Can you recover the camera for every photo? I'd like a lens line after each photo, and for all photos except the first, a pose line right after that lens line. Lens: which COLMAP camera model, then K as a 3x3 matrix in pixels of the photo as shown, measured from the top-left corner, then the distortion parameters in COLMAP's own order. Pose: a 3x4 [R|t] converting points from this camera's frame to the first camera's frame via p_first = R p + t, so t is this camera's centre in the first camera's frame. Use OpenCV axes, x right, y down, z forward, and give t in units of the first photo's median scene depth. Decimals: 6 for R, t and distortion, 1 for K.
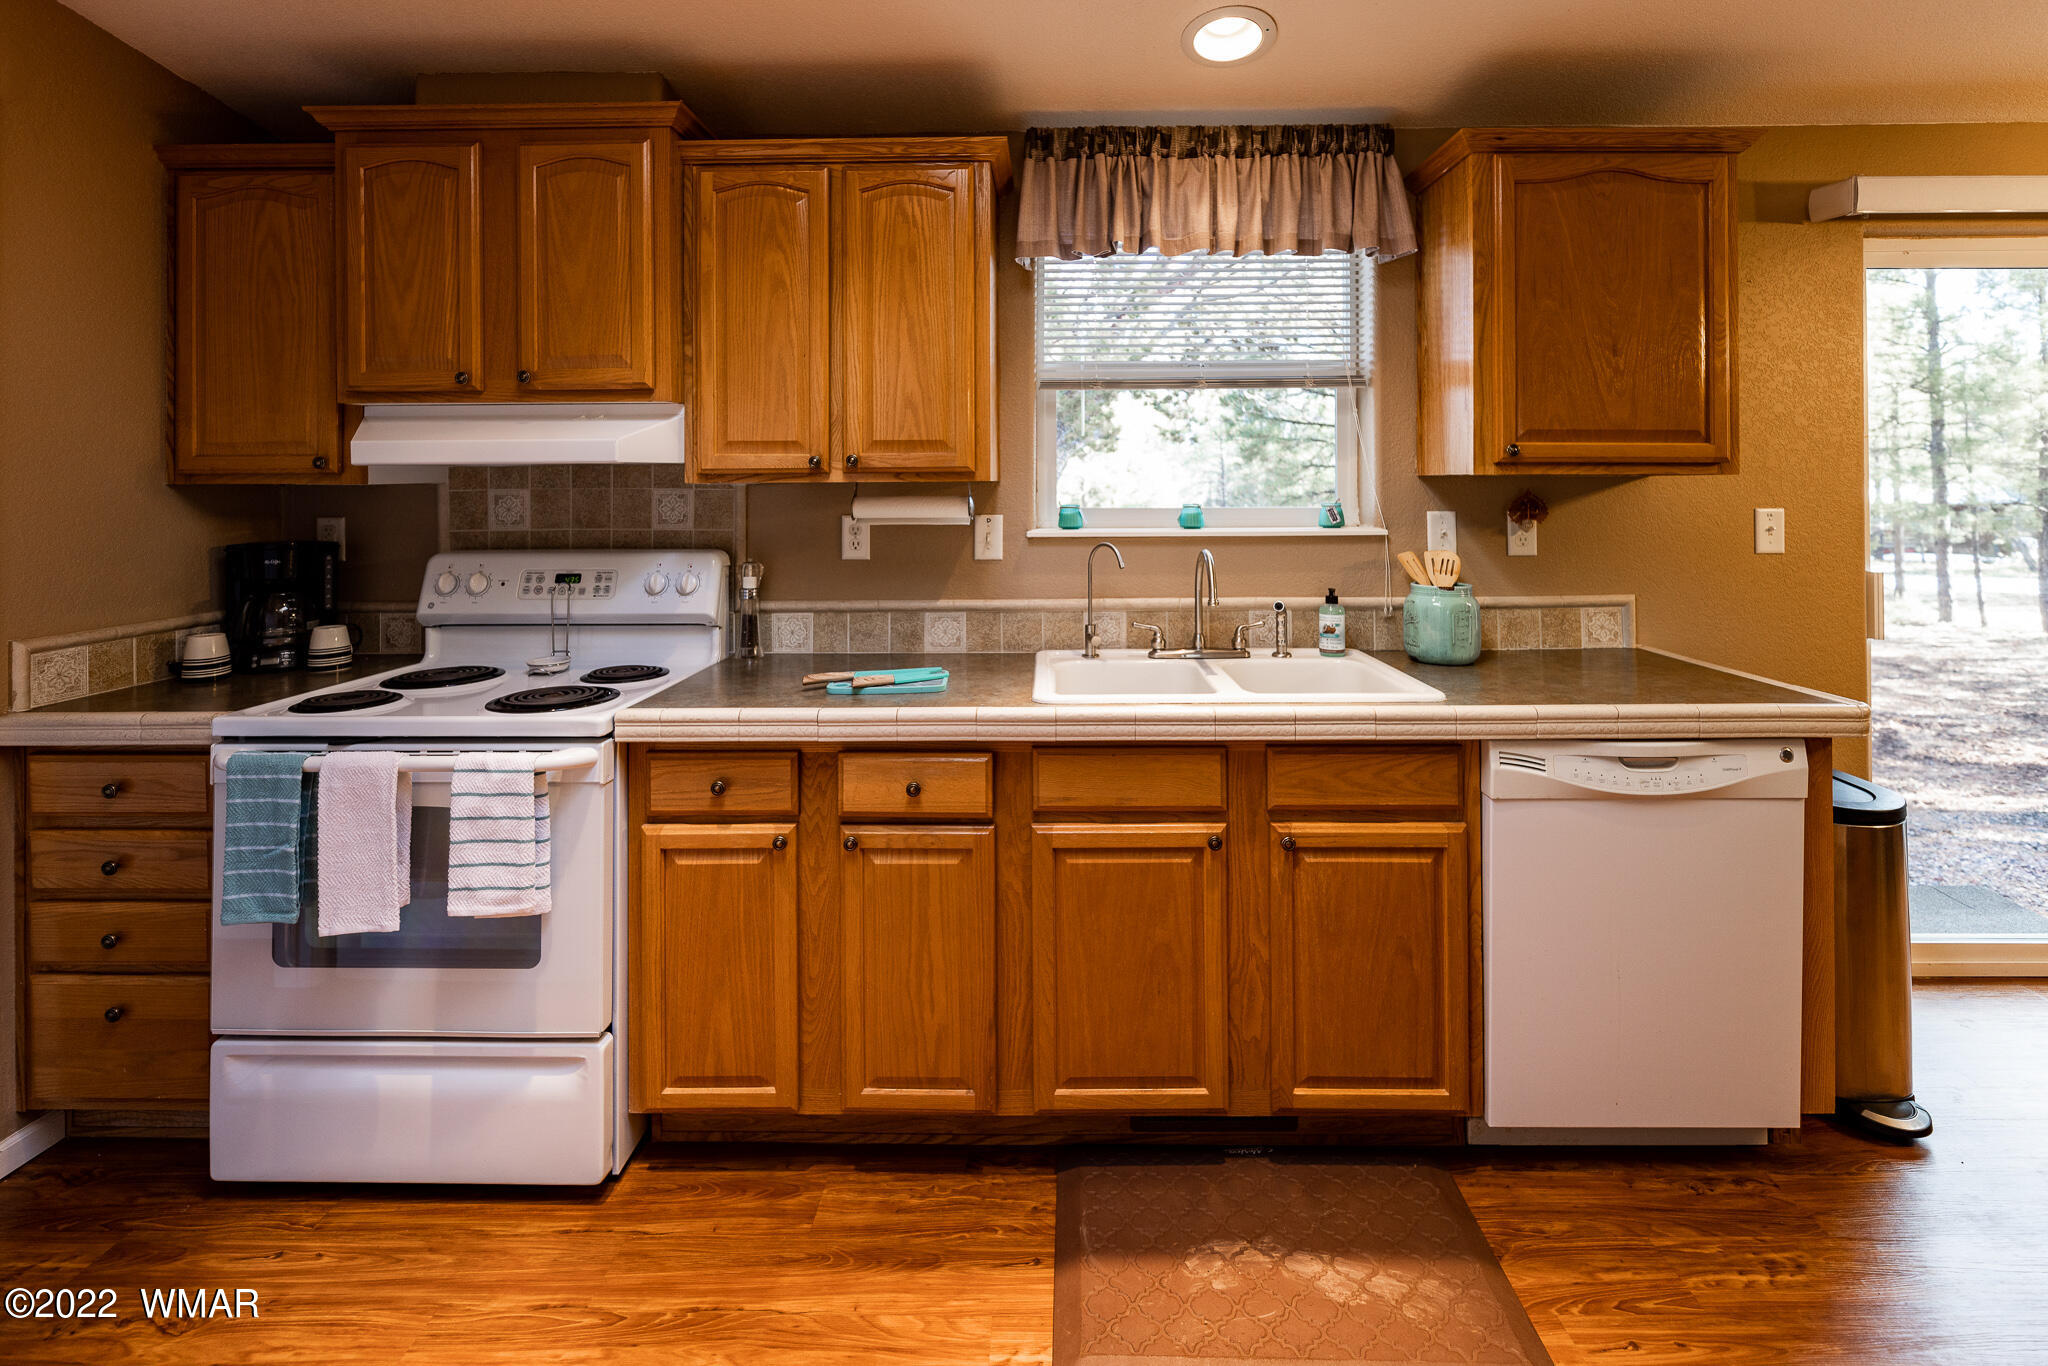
lens RADIAL K [[897.1, 0, 1040.7], [0, 897.1, 472.7], [0, 0, 1]] dist [0.000260, -0.000584]
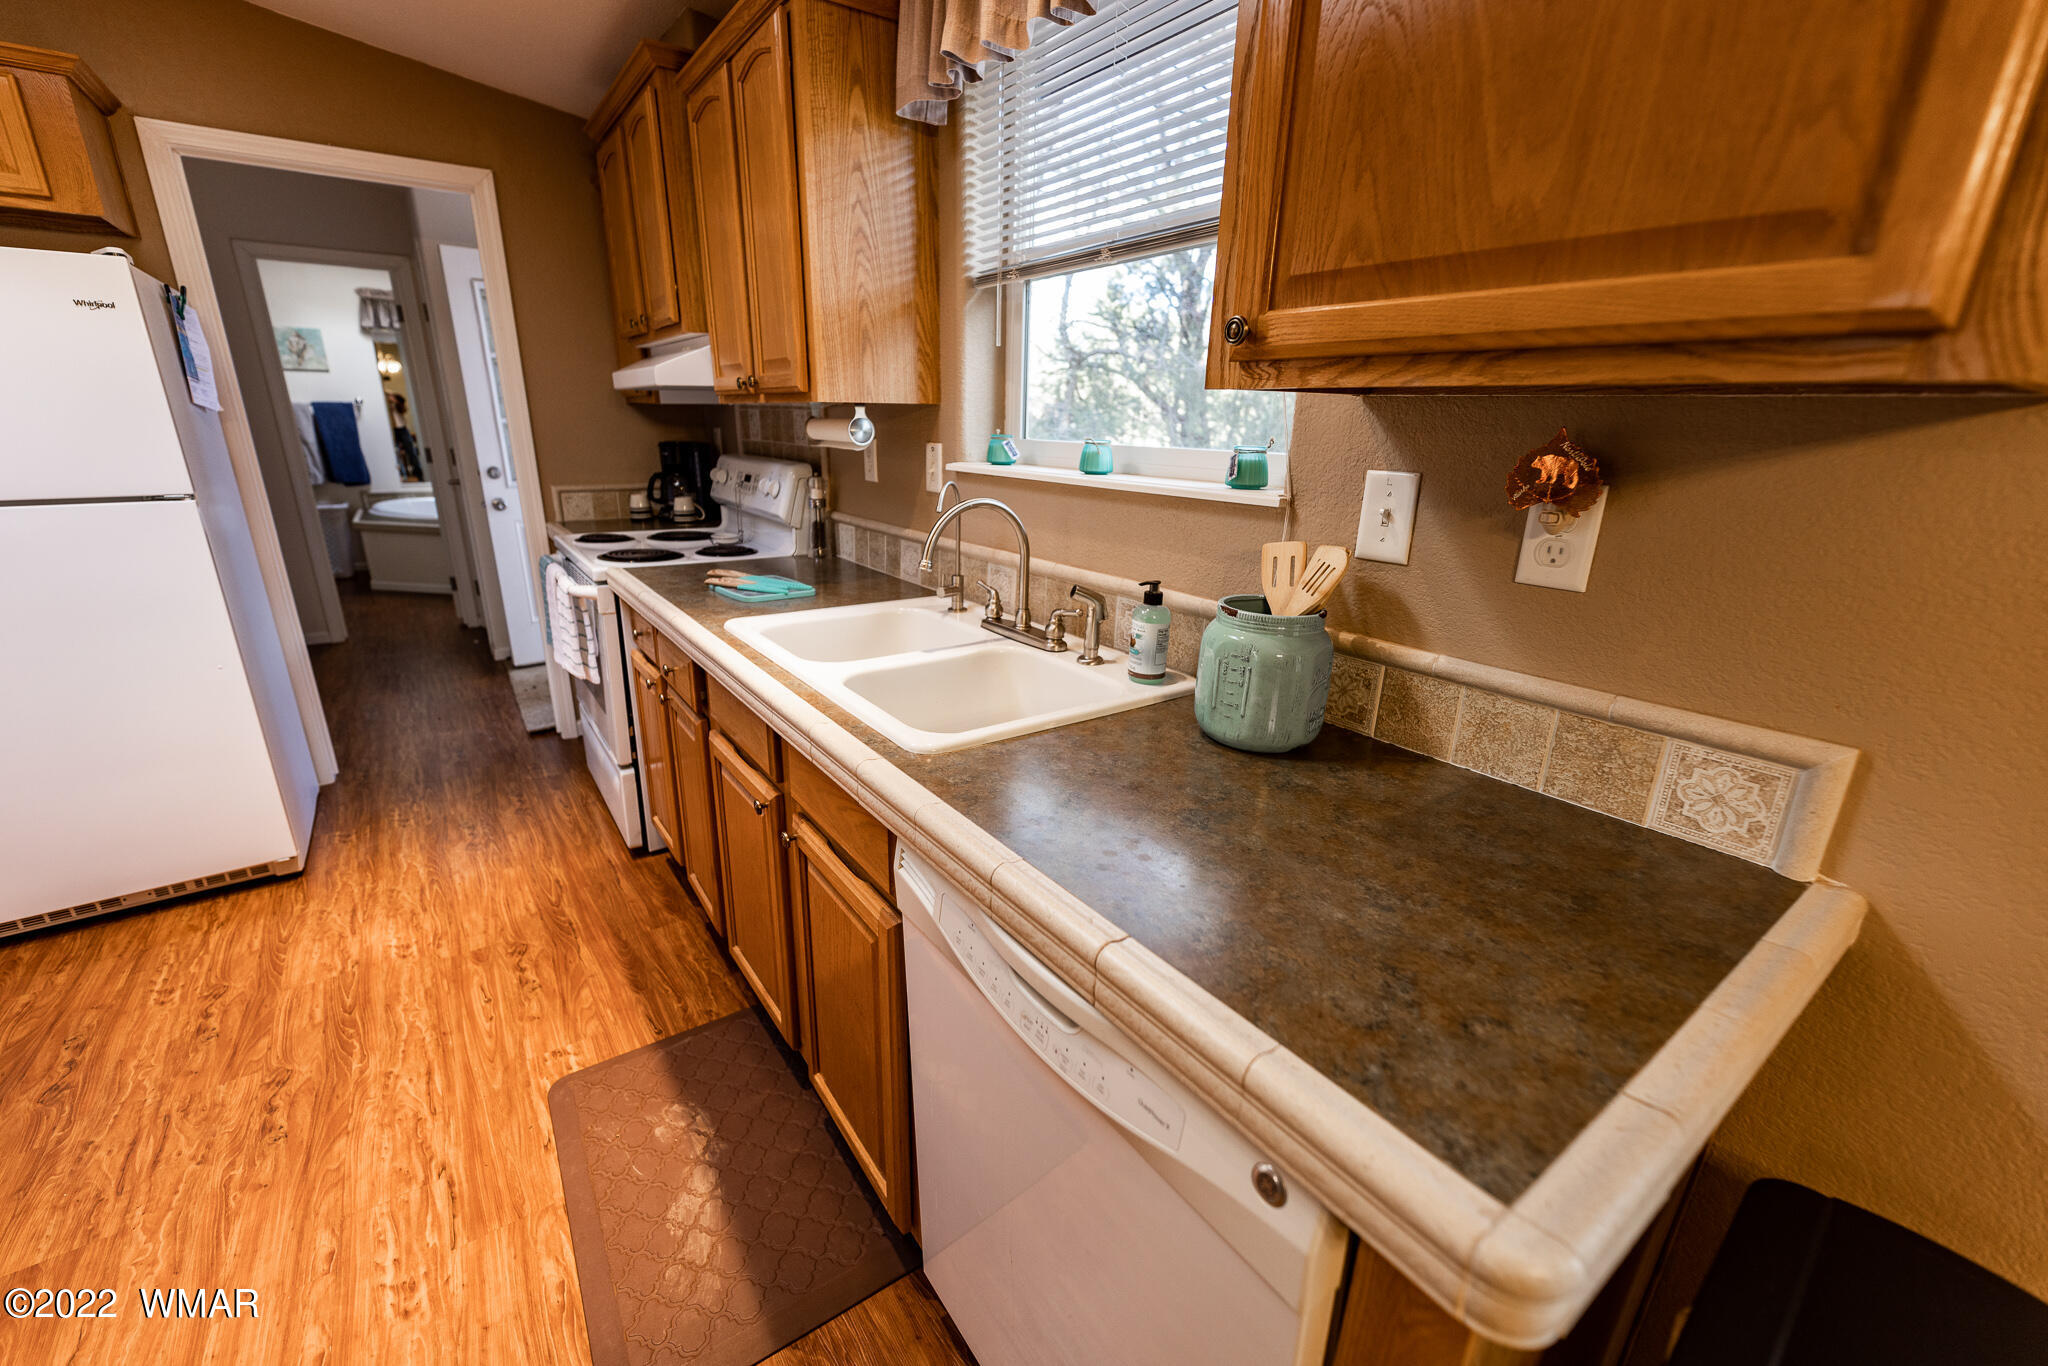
lens RADIAL K [[816.6, 0, 1008.7], [0, 816.6, 677.8], [0, 0, 1]] dist [-0.001505, 0.000140]
pose [[0.588823, 0.260533, -0.765121, 0.812239], [-0.012104, 0.949361, 0.313954, 0.013668], [0.808171, -0.175602, 0.562160, 0.639770]]
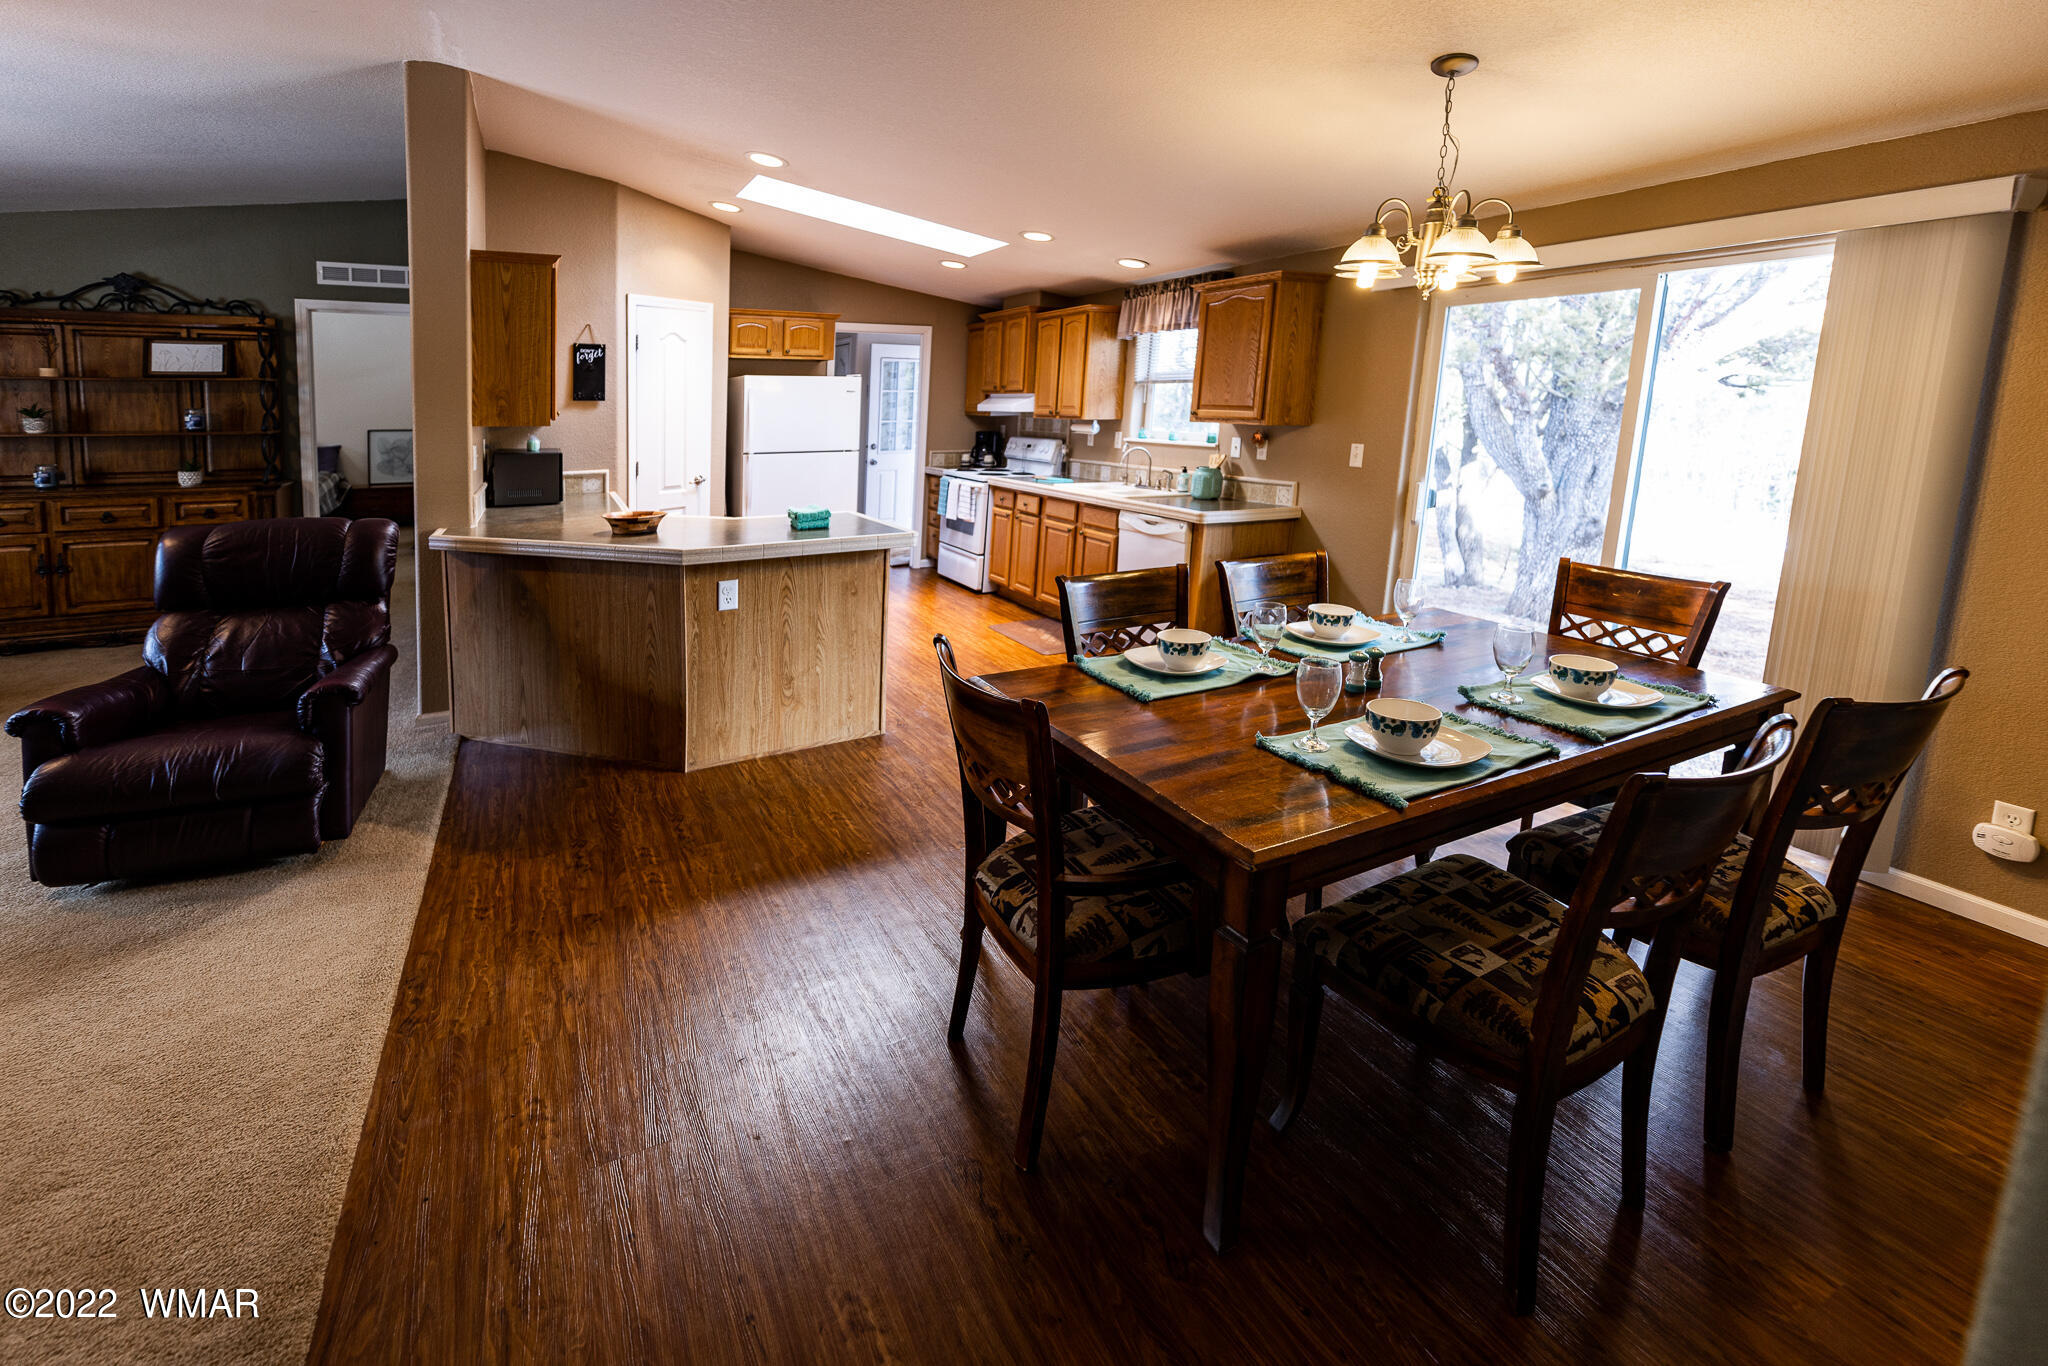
lens RADIAL K [[878.5, 0, 1046.0], [0, 878.5, 466.5], [0, 0, 1]] dist [-0.001481, -0.000078]
pose [[0.496505, 0.072757, -0.864979, 2.515265], [-0.002262, 0.996586, 0.082529, -0.079490], [0.868031, -0.039020, 0.494974, -0.576474]]
